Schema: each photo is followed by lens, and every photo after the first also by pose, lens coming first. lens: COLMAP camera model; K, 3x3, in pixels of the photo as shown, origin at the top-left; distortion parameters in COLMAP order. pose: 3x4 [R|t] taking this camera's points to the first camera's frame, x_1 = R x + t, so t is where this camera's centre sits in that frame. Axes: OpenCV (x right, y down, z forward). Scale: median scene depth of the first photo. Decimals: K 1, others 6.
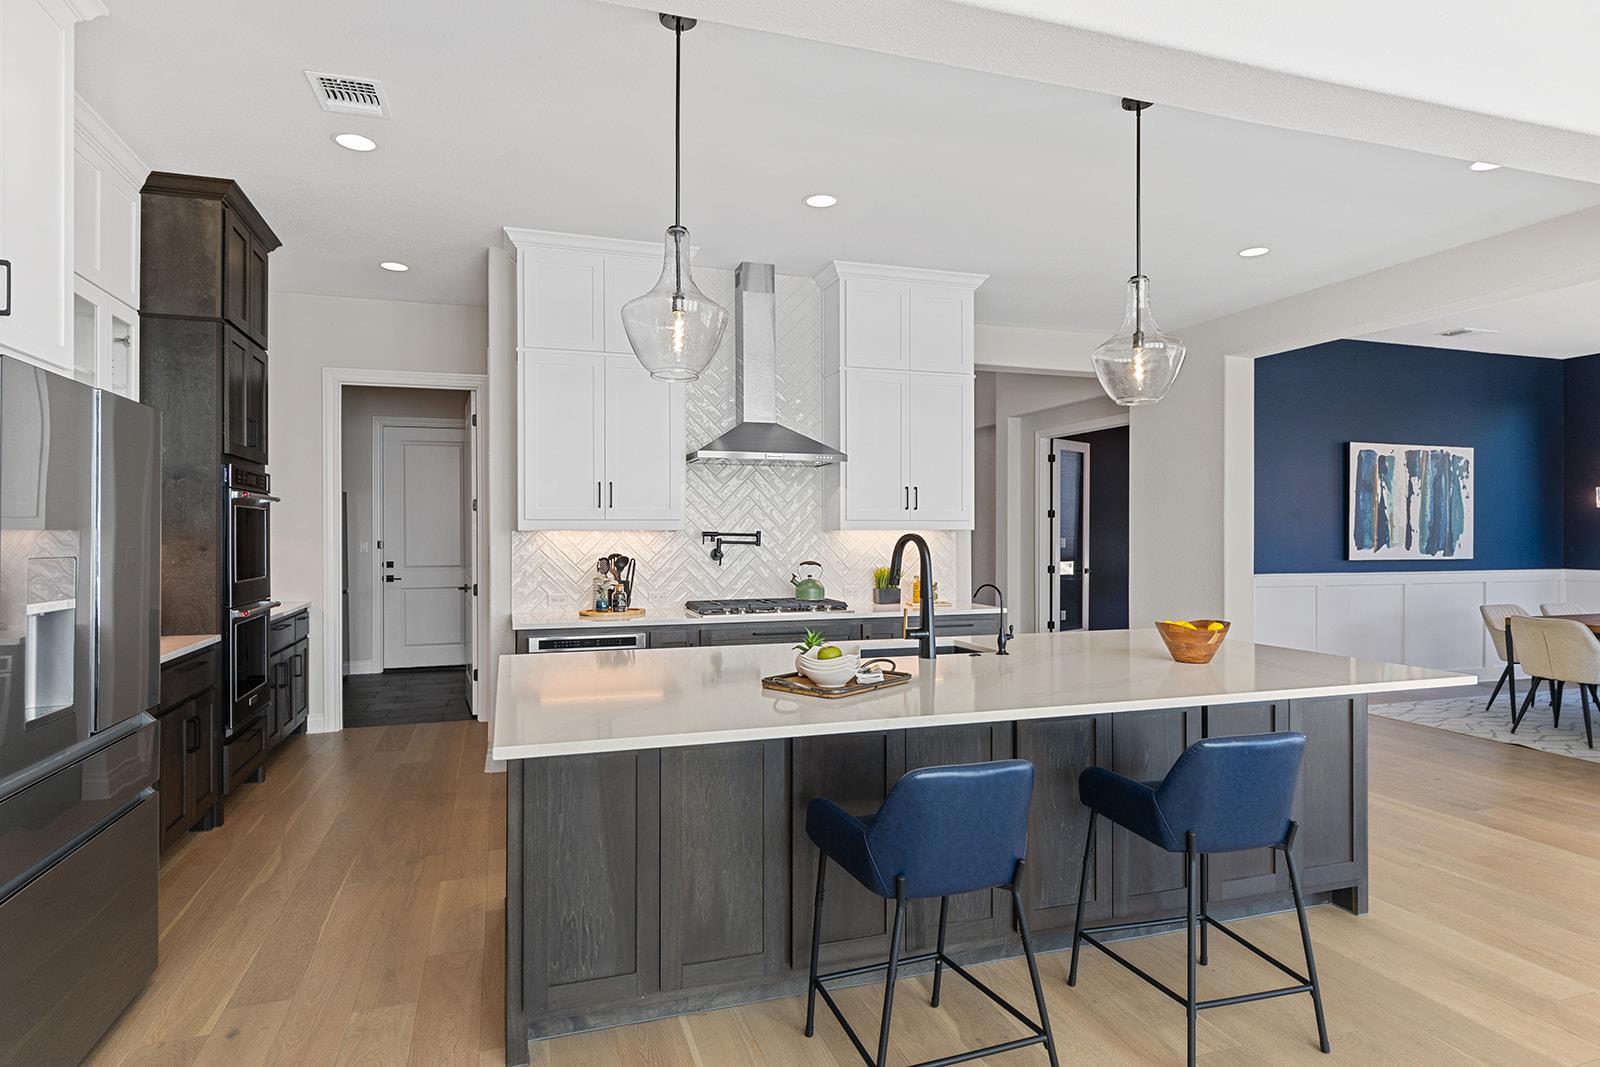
lens RADIAL K [[871.6, 0, 795.5], [0, 871.6, 538.9], [0, 0, 1]] dist [0.015930, -0.002440]
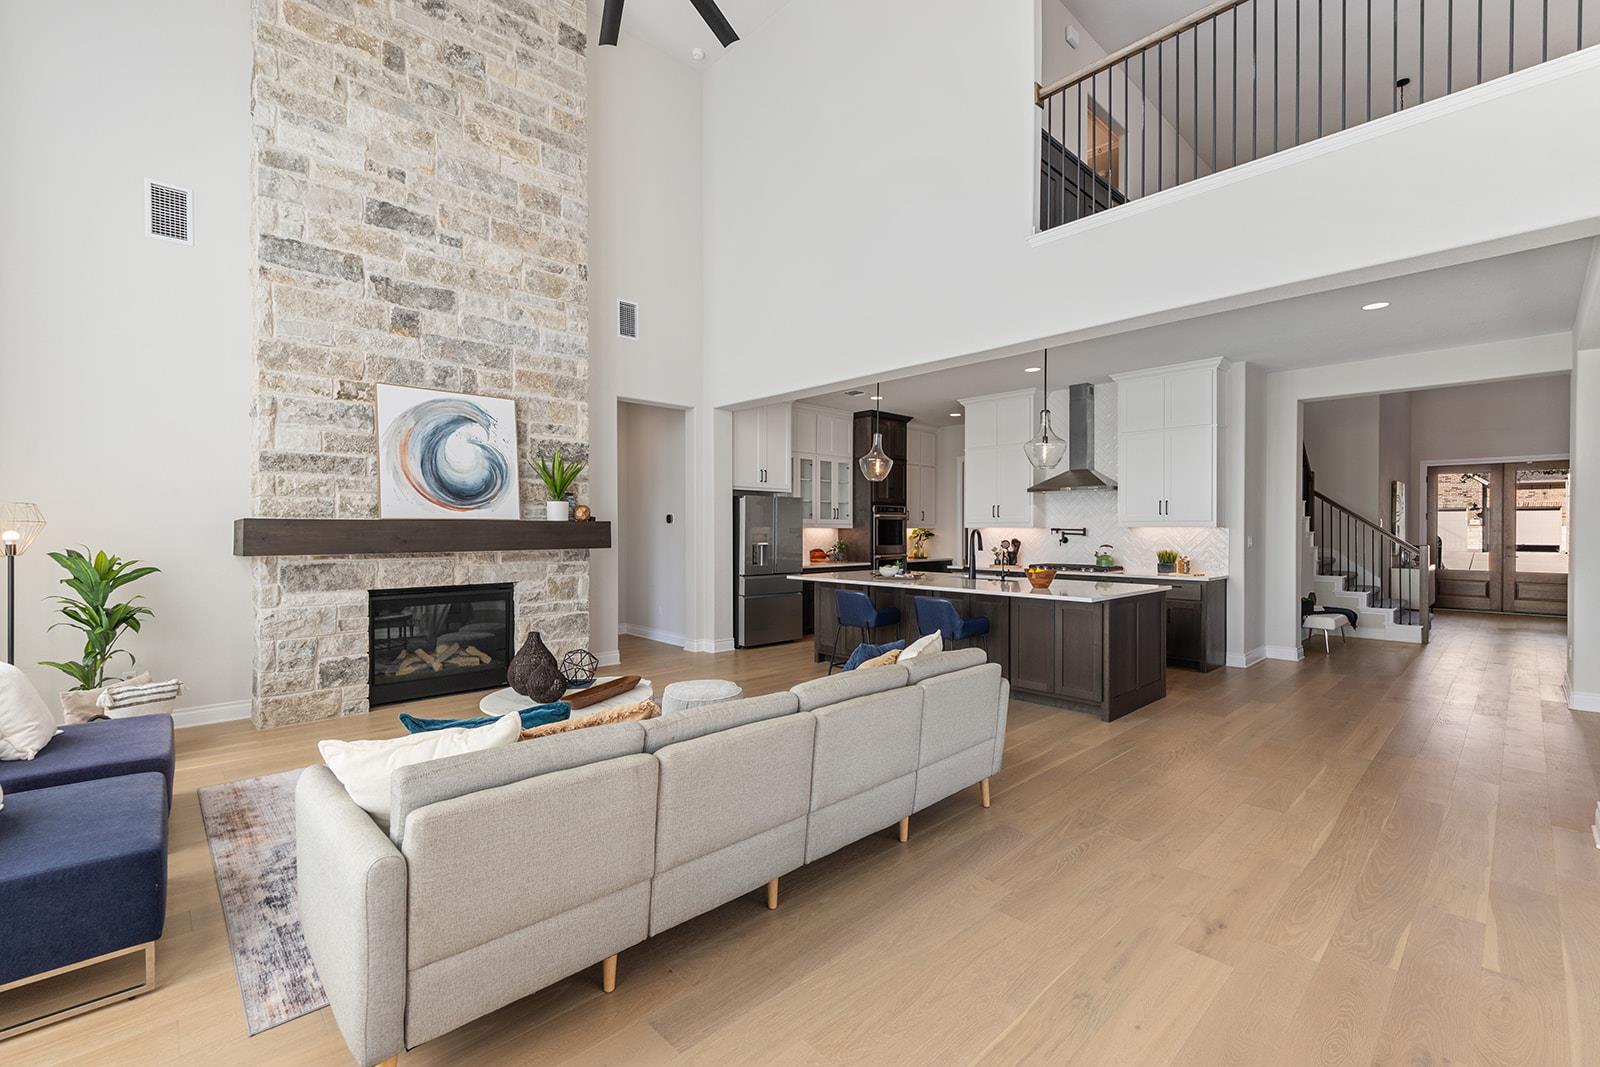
lens RADIAL K [[692.1, 0, 790.6], [0, 692.1, 532.6], [0, 0, 1]] dist [0.002490, -0.000560]
pose [[0.416847, 0.006797, -0.908951, 1.024423], [-0.005996, 0.999971, 0.004728, -0.002021], [0.908957, 0.003479, 0.416876, -0.167033]]
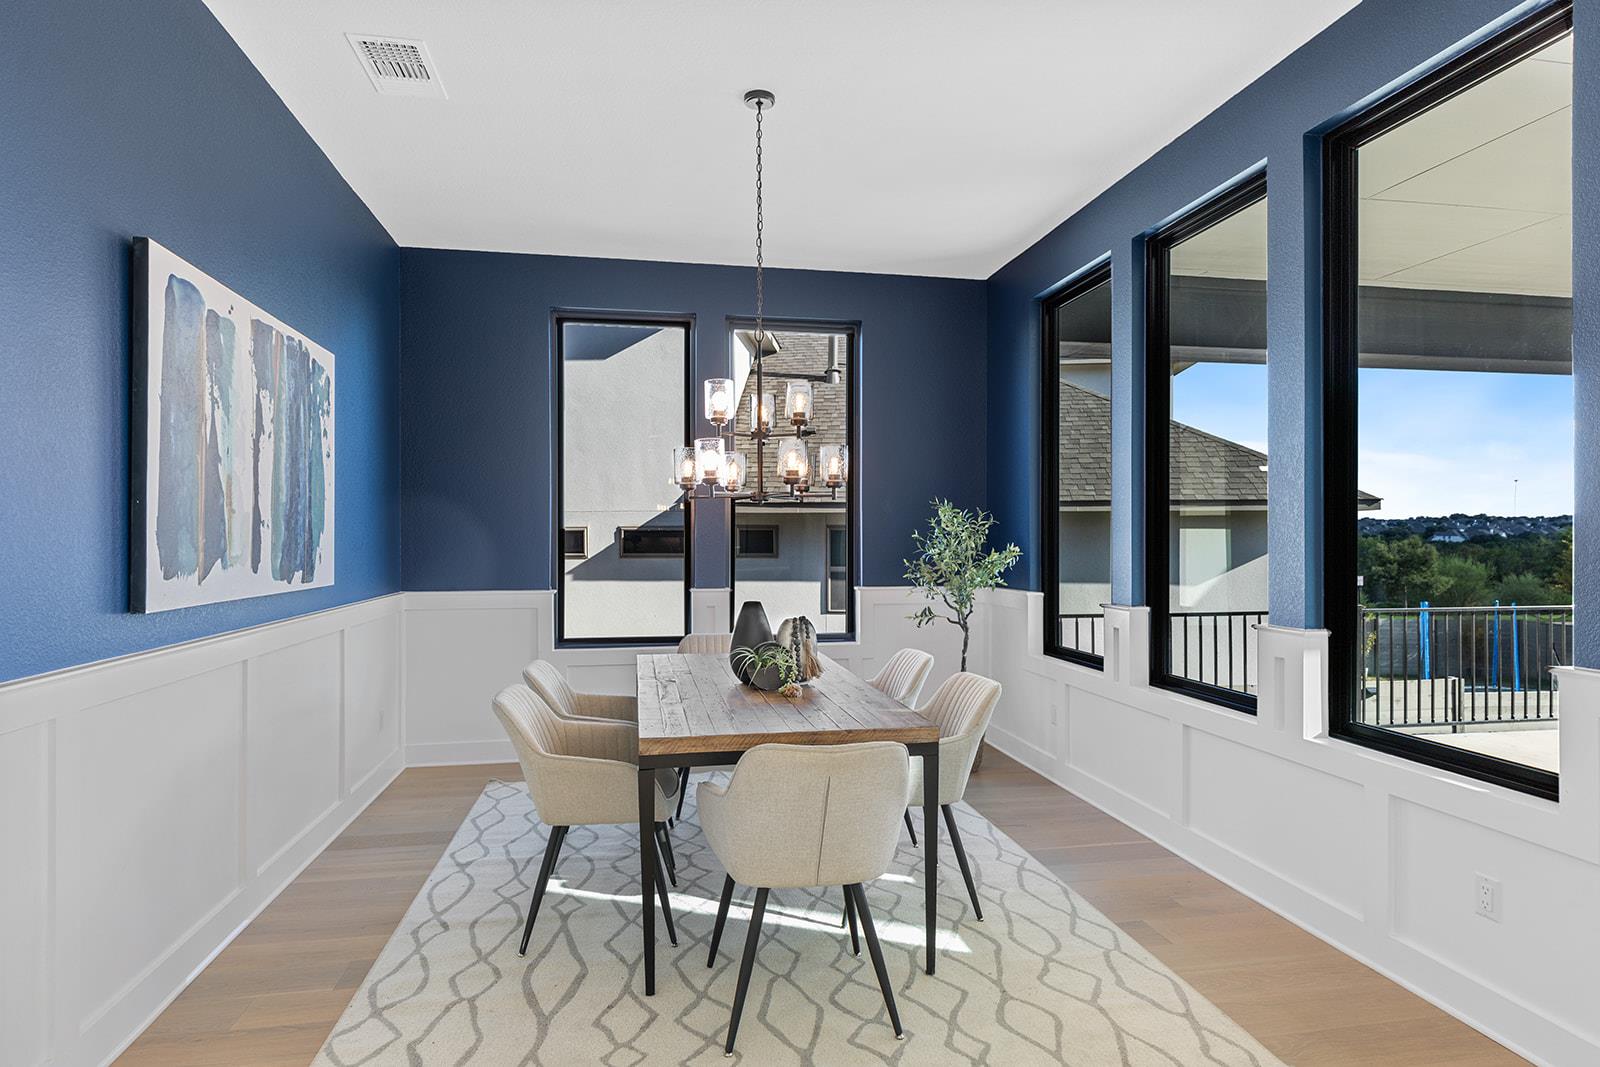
lens RADIAL K [[871.6, 0, 795.9], [0, 871.6, 528.3], [0, 0, 1]] dist [0.015930, -0.002440]
pose [[0.132726, 0.007989, 0.991121, 0.480829], [0.007303, 0.999932, -0.009038, -0.003007], [-0.991126, 0.008438, 0.132658, 0.995773]]
